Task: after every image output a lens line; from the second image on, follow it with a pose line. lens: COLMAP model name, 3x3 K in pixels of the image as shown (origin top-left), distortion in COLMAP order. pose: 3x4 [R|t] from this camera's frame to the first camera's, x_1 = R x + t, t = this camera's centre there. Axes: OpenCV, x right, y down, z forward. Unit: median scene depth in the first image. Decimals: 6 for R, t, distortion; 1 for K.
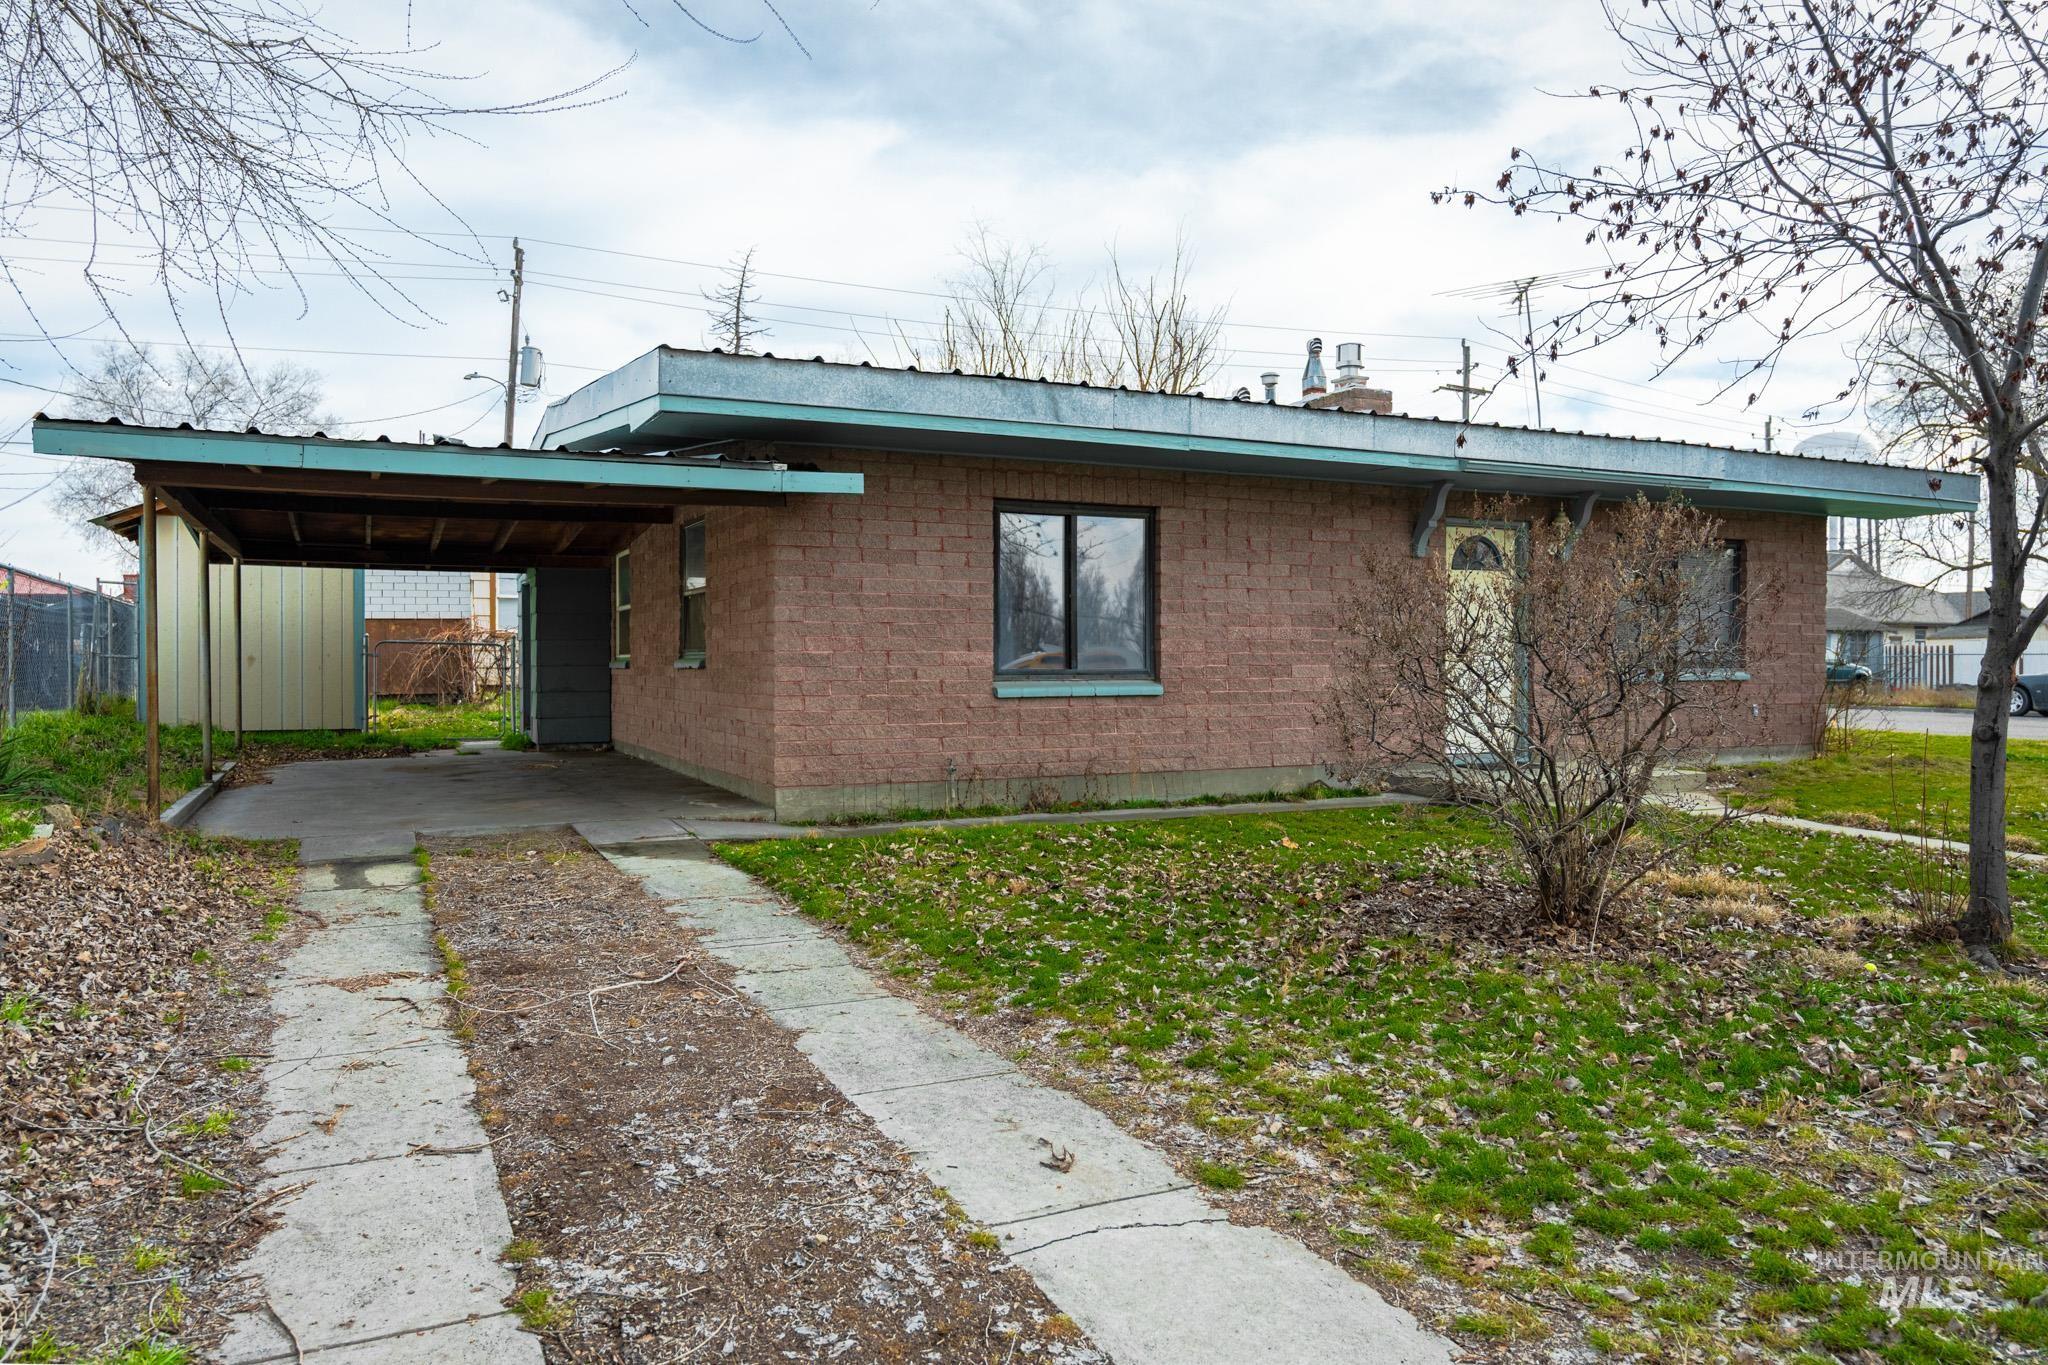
lens RADIAL K [[1361.9, 0, 1023.1], [0, 1361.9, 673.9], [0, 0, 1]] dist [-0.011353, 0.004445]
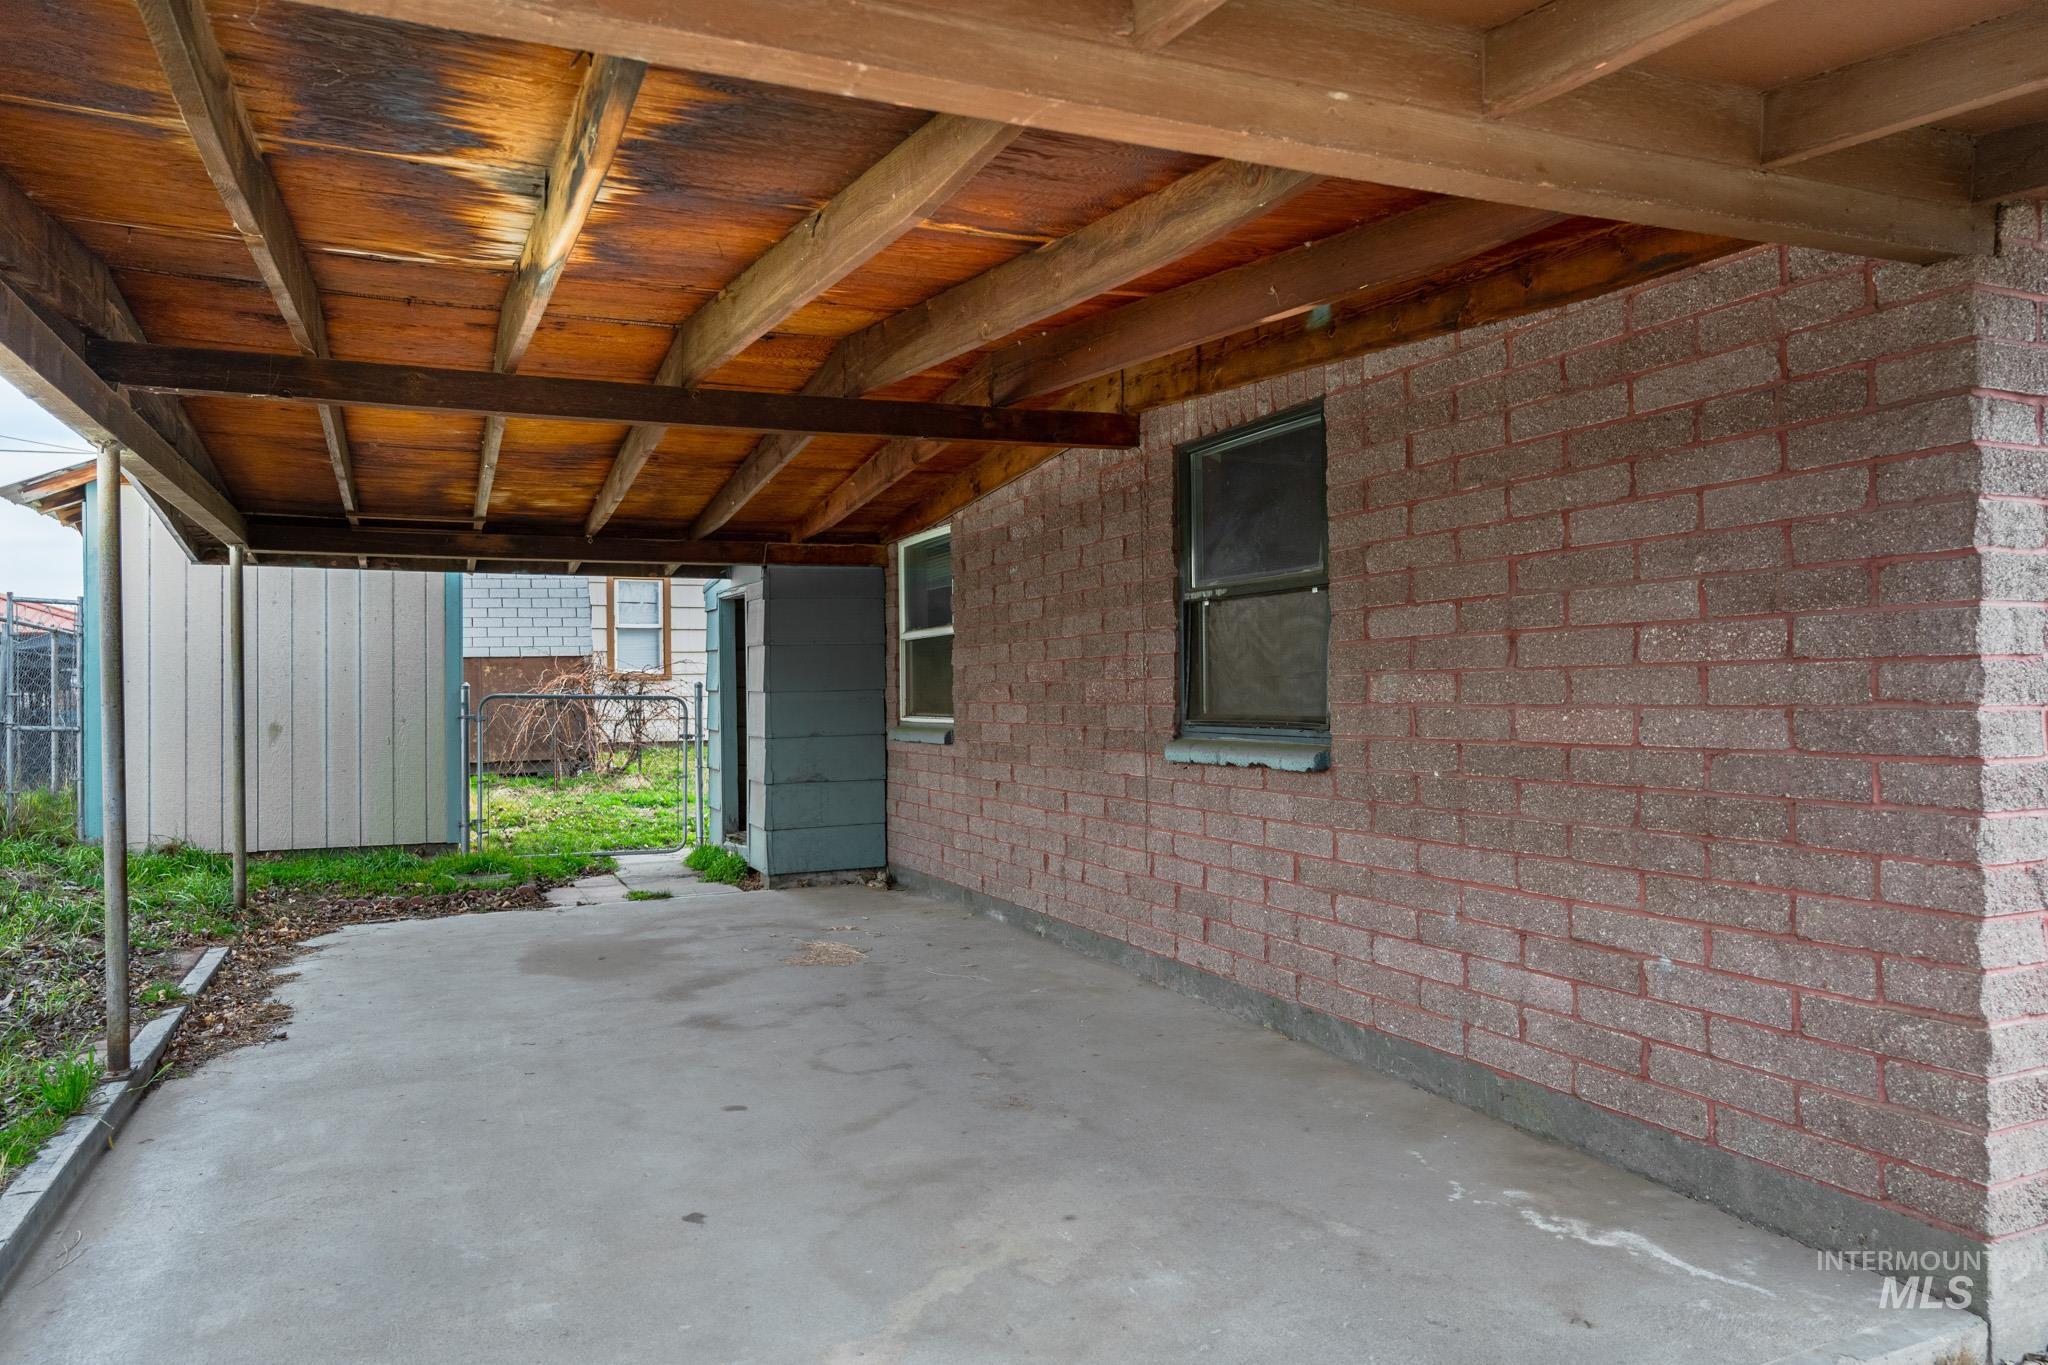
lens RADIAL K [[1361.9, 0, 1022.8], [0, 1361.9, 686.4], [0, 0, 1]] dist [-0.011353, 0.004445]
pose [[0.999062, -0.009381, -0.042272, -0.223763], [0.008798, 0.999864, -0.013951, -0.018339], [0.042397, 0.013566, 0.999009, 0.432768]]
